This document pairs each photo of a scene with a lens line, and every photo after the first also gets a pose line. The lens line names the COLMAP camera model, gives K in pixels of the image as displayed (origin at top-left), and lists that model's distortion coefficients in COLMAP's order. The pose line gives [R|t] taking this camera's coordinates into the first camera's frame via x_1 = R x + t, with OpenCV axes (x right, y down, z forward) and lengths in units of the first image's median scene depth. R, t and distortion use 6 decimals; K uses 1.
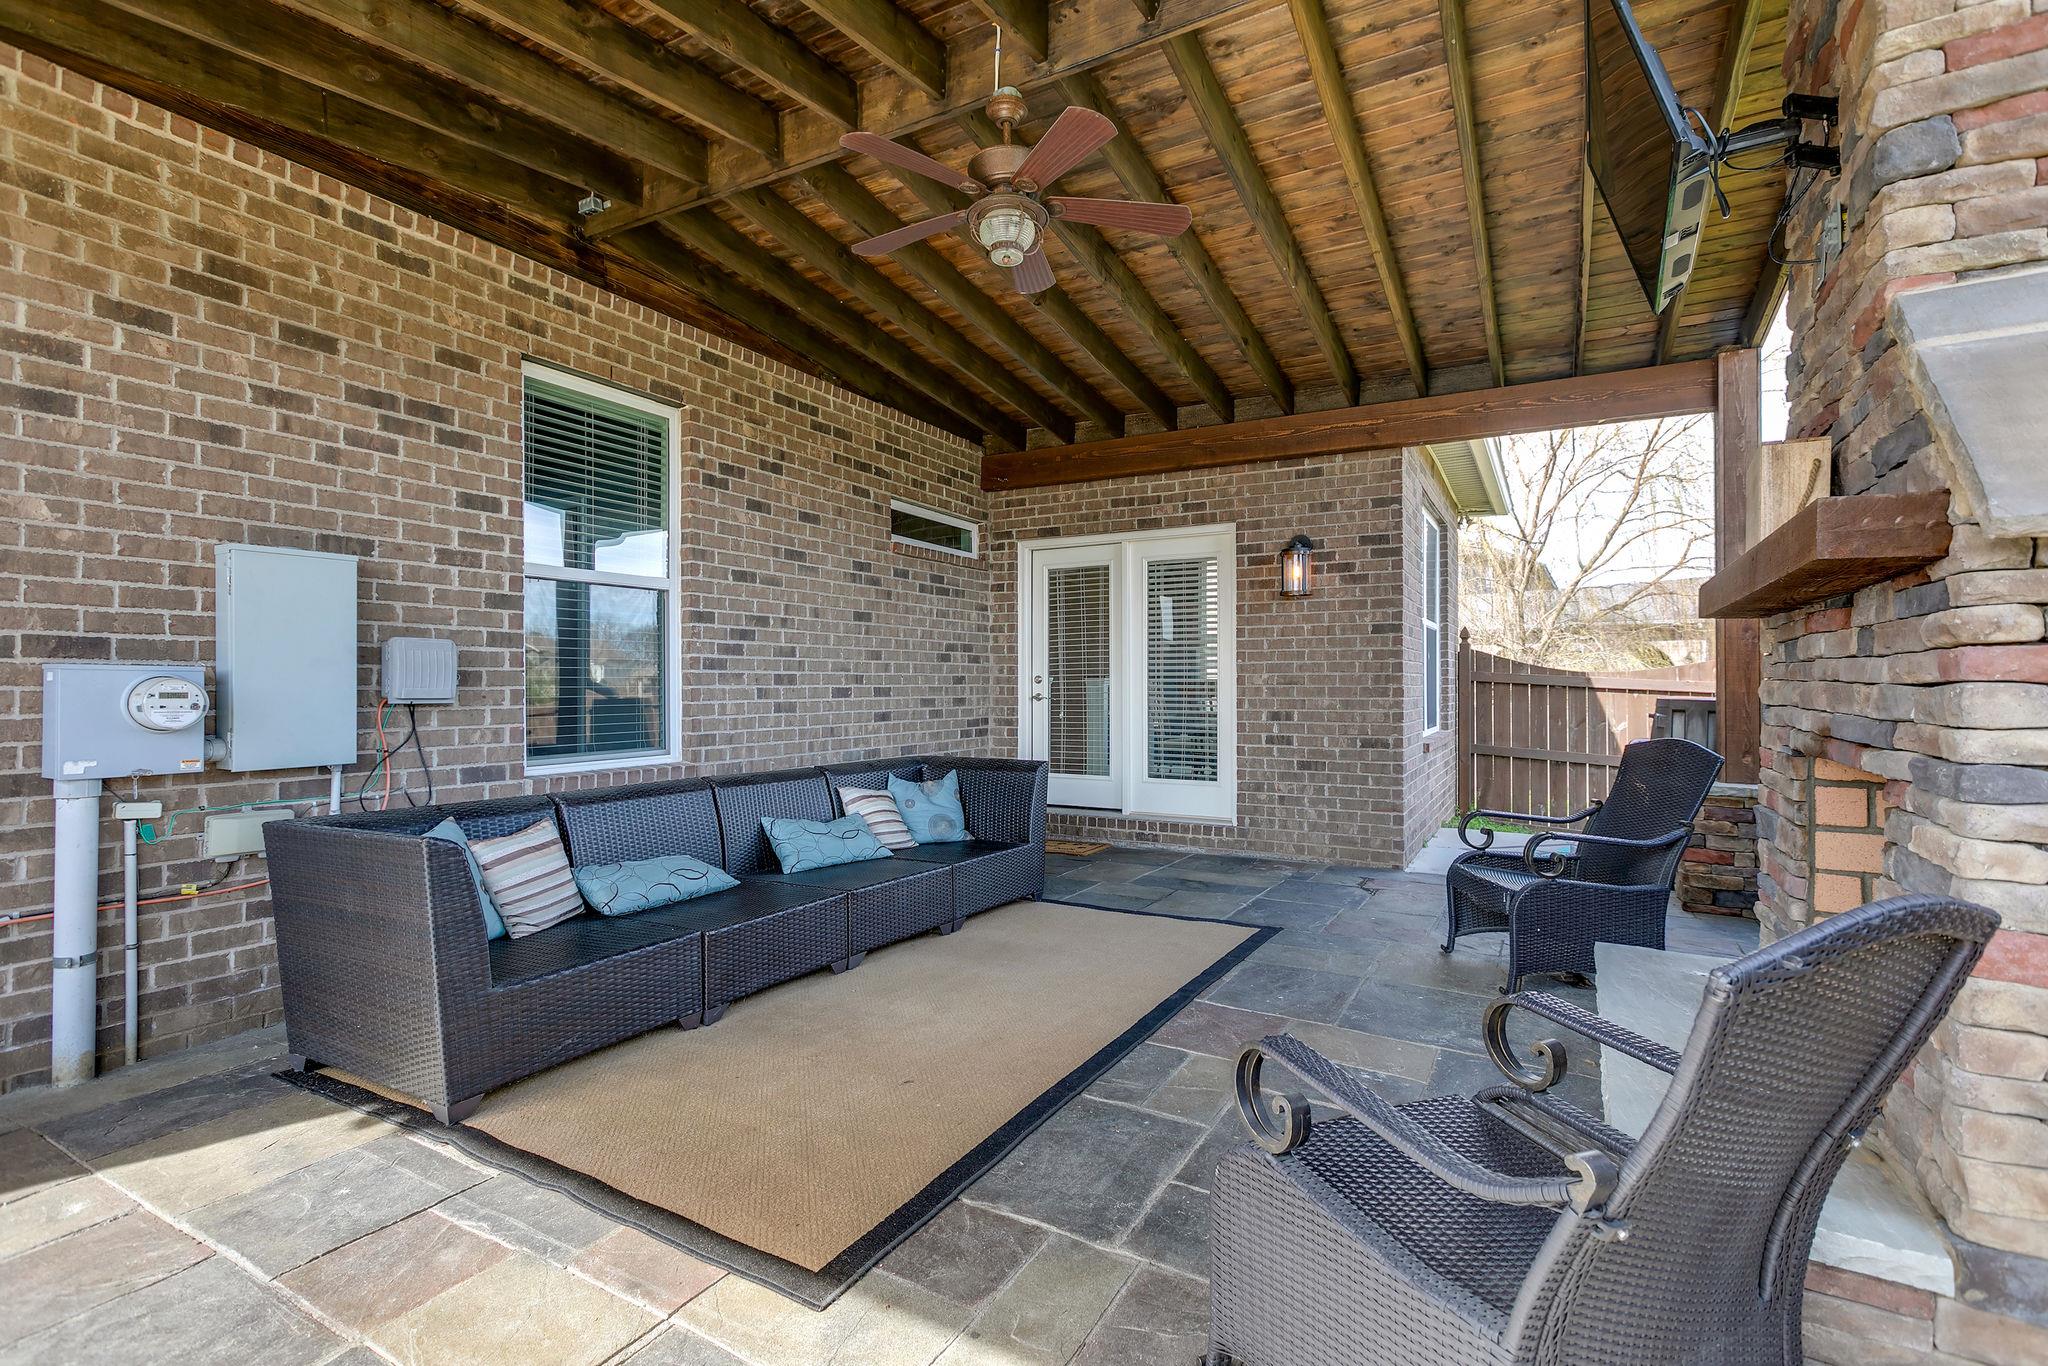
lens RADIAL K [[956.7, 0, 1022.8], [0, 956.7, 676.9], [0, 0, 1]] dist [0.014634, -0.000076]
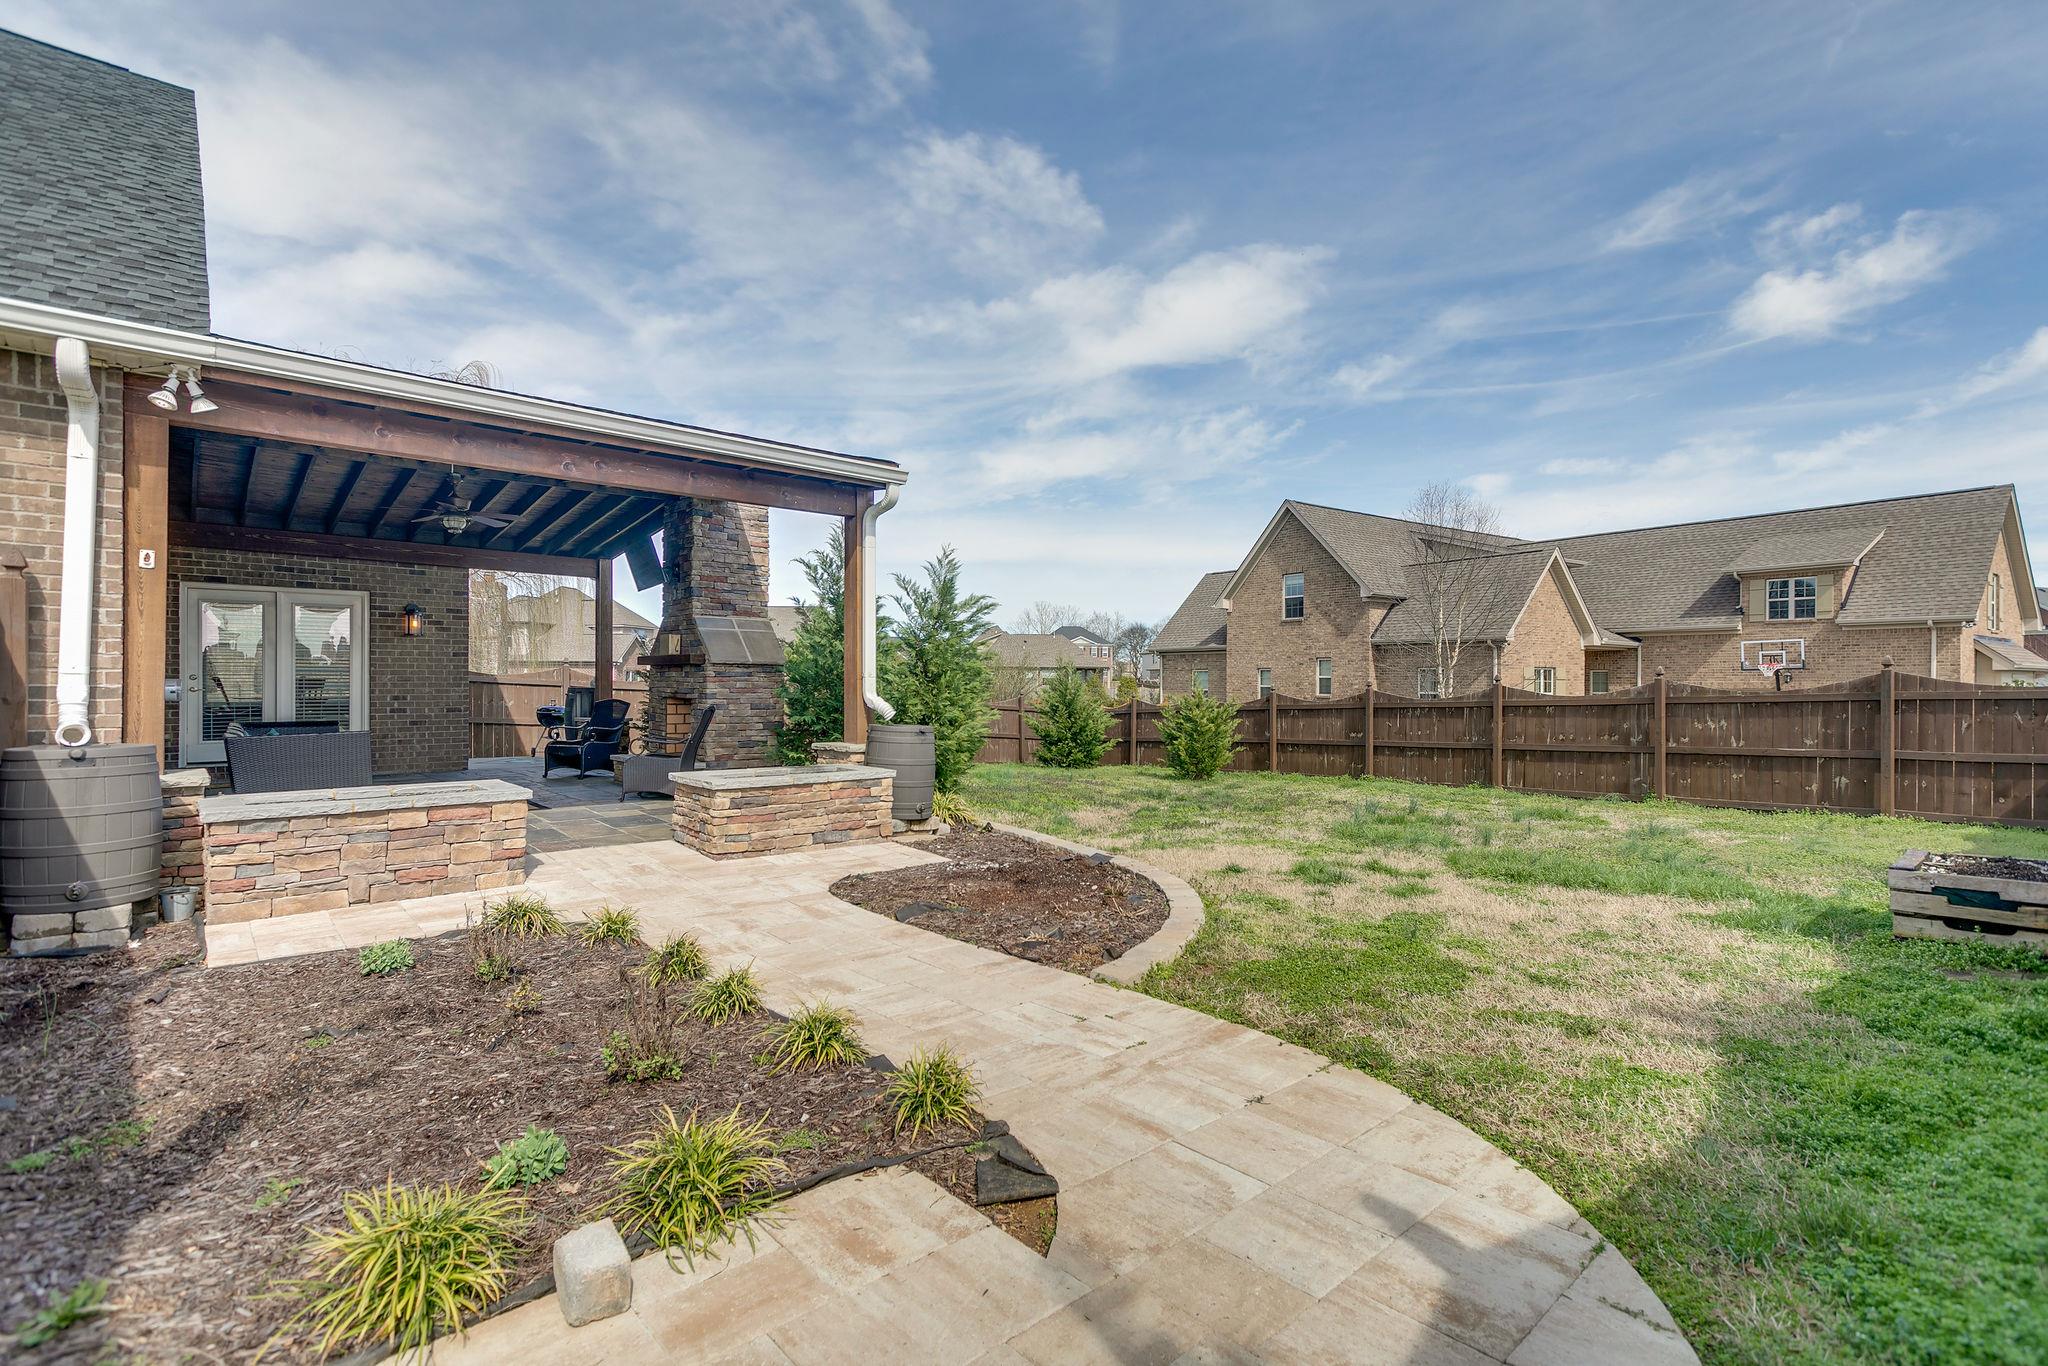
lens RADIAL K [[912.7, 0, 1027.7], [0, 912.7, 683.4], [0, 0, 1]] dist [-0.003369, -0.000521]
pose [[0.324246, -0.001534, 0.945972, -1.032016], [-0.010289, 0.999934, 0.005149, -0.009853], [-0.945917, -0.011403, 0.324208, -0.759940]]
